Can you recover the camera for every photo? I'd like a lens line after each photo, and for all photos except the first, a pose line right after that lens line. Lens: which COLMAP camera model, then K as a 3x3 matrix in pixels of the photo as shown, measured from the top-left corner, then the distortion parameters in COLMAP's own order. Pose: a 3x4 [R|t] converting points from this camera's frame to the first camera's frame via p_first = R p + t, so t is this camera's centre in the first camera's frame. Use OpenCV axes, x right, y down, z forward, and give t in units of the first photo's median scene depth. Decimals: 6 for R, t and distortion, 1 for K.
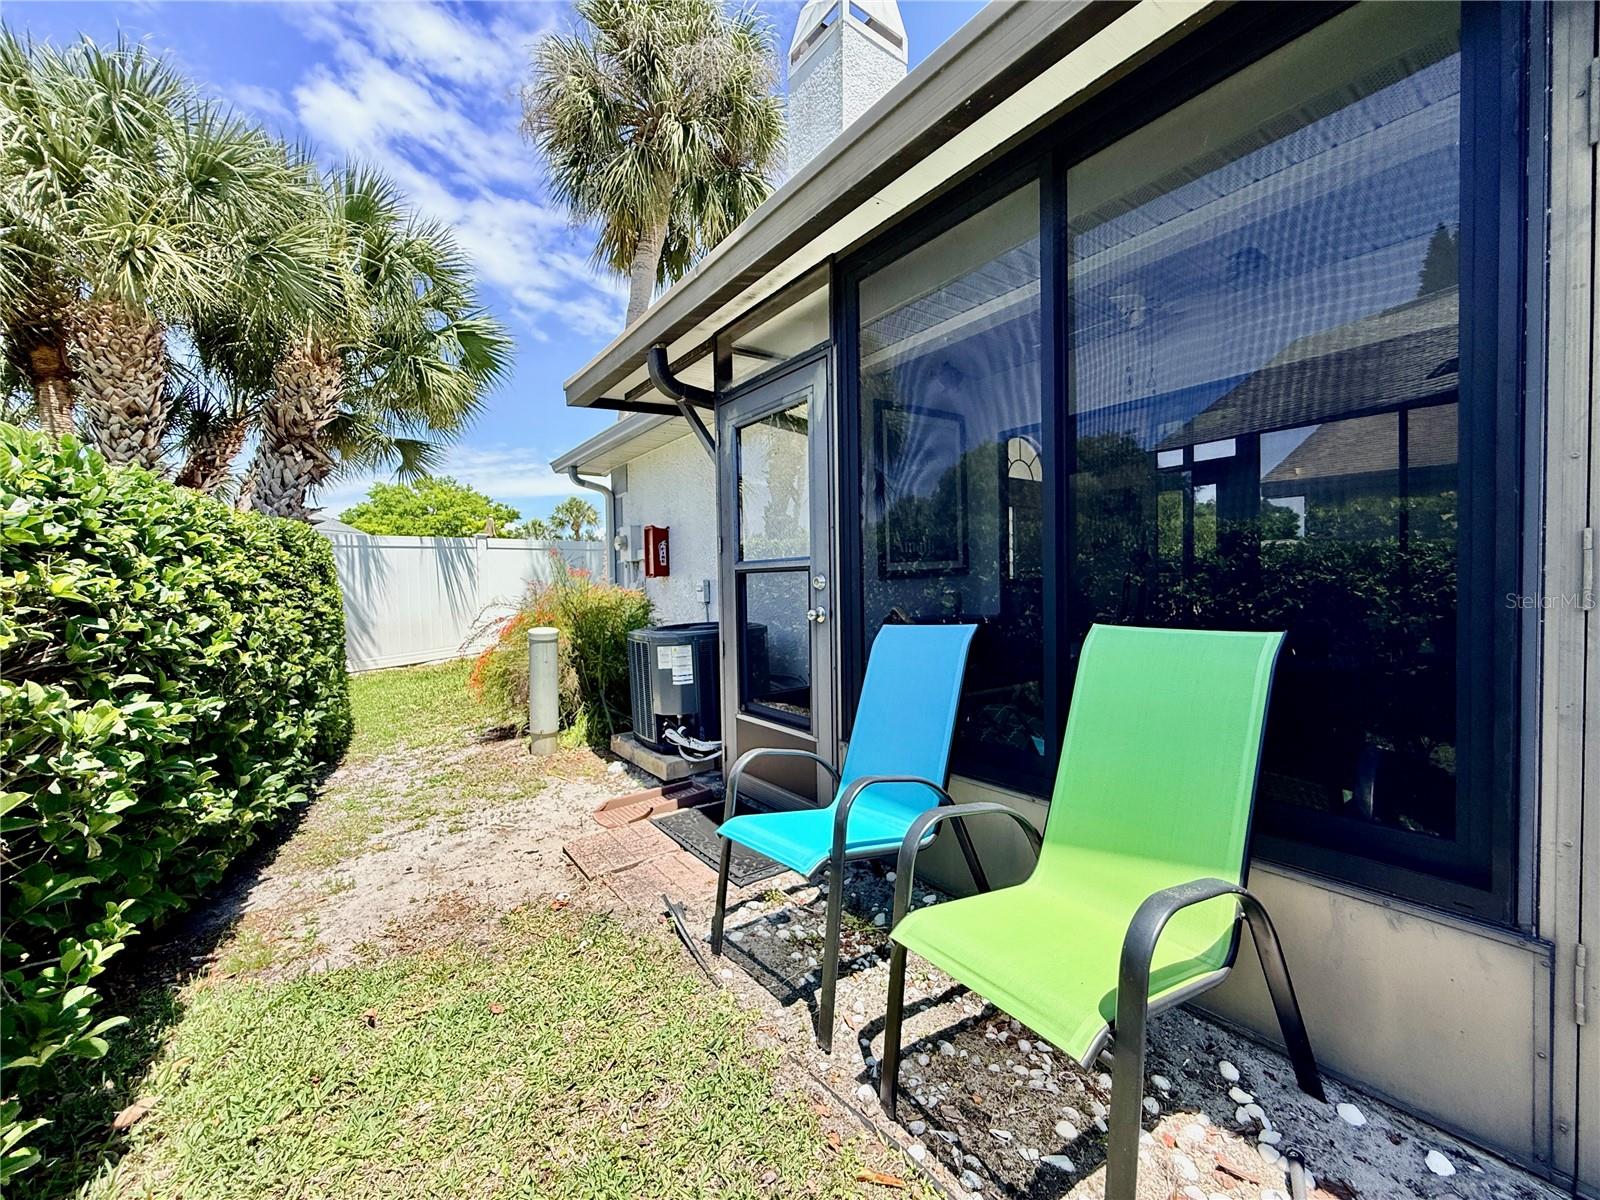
lens RADIAL K [[638.0, 0, 800.5], [0, 638.0, 600.6], [0, 0, 1]] dist [0.002185, -0.001125]
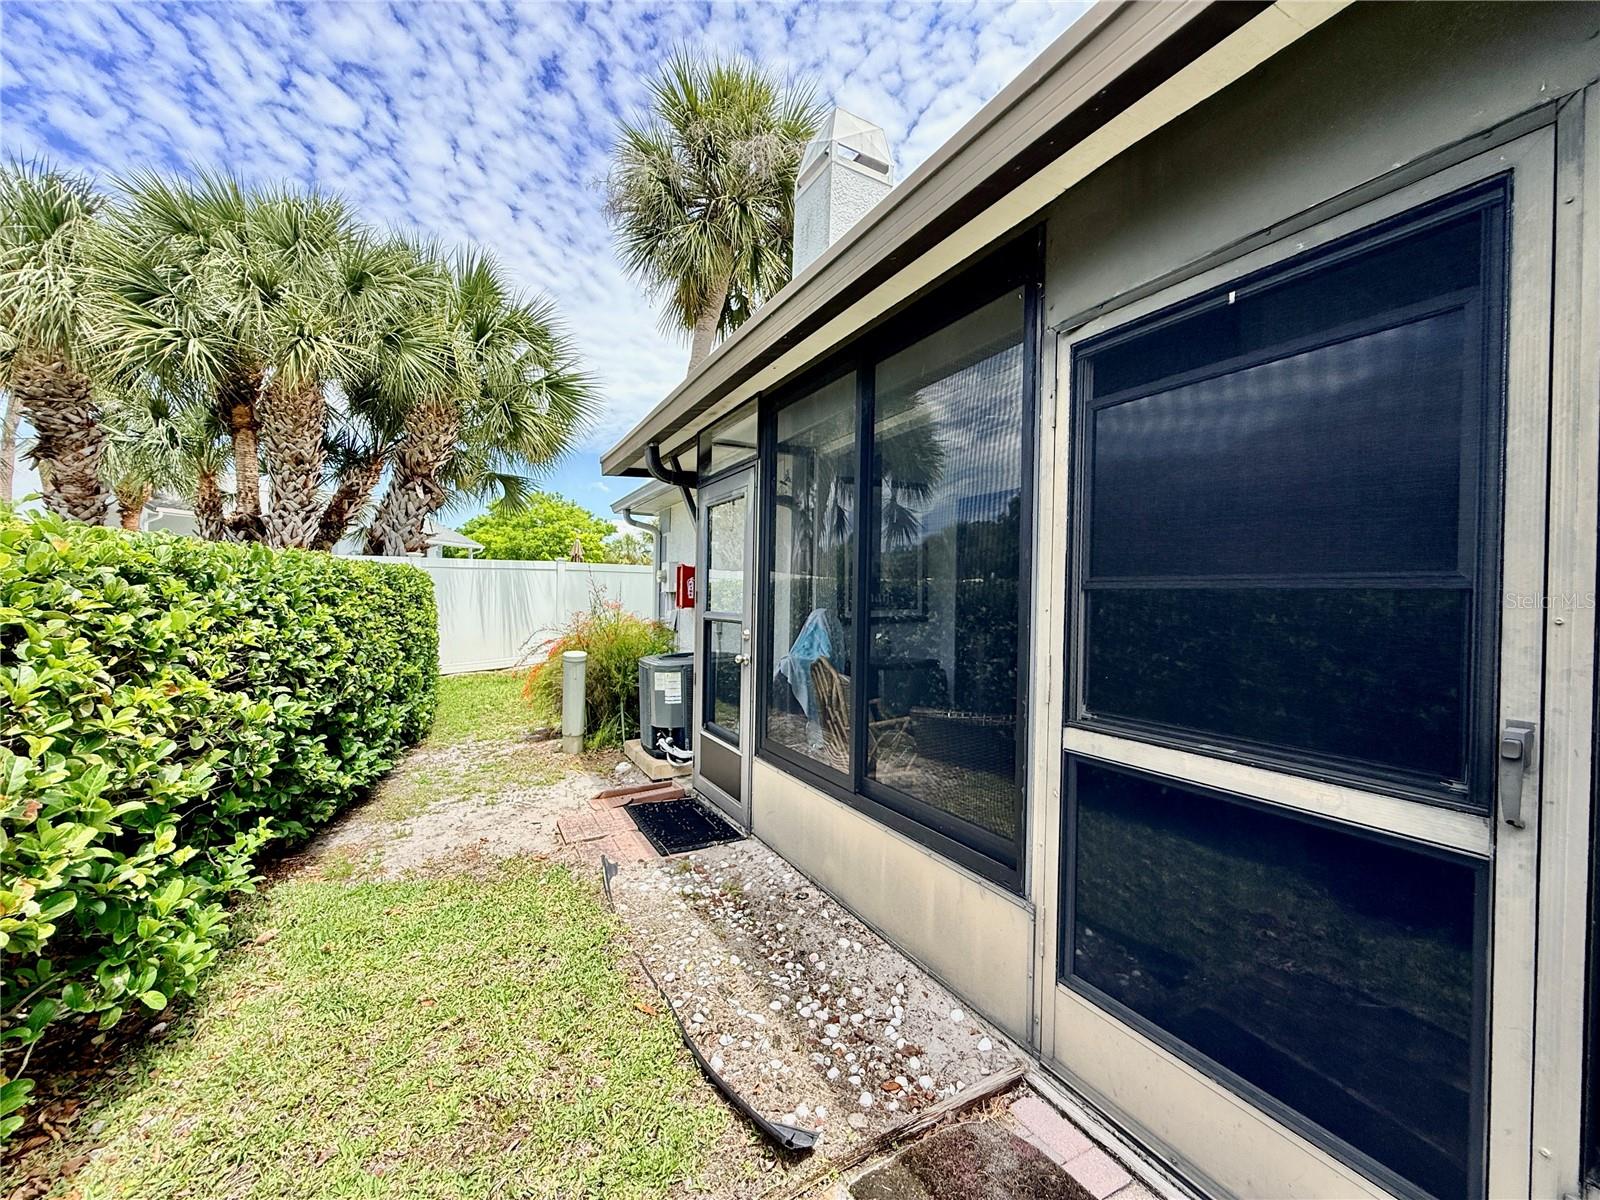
lens RADIAL K [[638.0, 0, 801.0], [0, 638.0, 601.2], [0, 0, 1]] dist [0.002185, -0.001125]
pose [[0.989964, 0.035324, -0.136831, 0.236700], [-0.038445, 0.999056, -0.020233, -0.055275], [0.135987, 0.025290, 0.990388, -0.215326]]
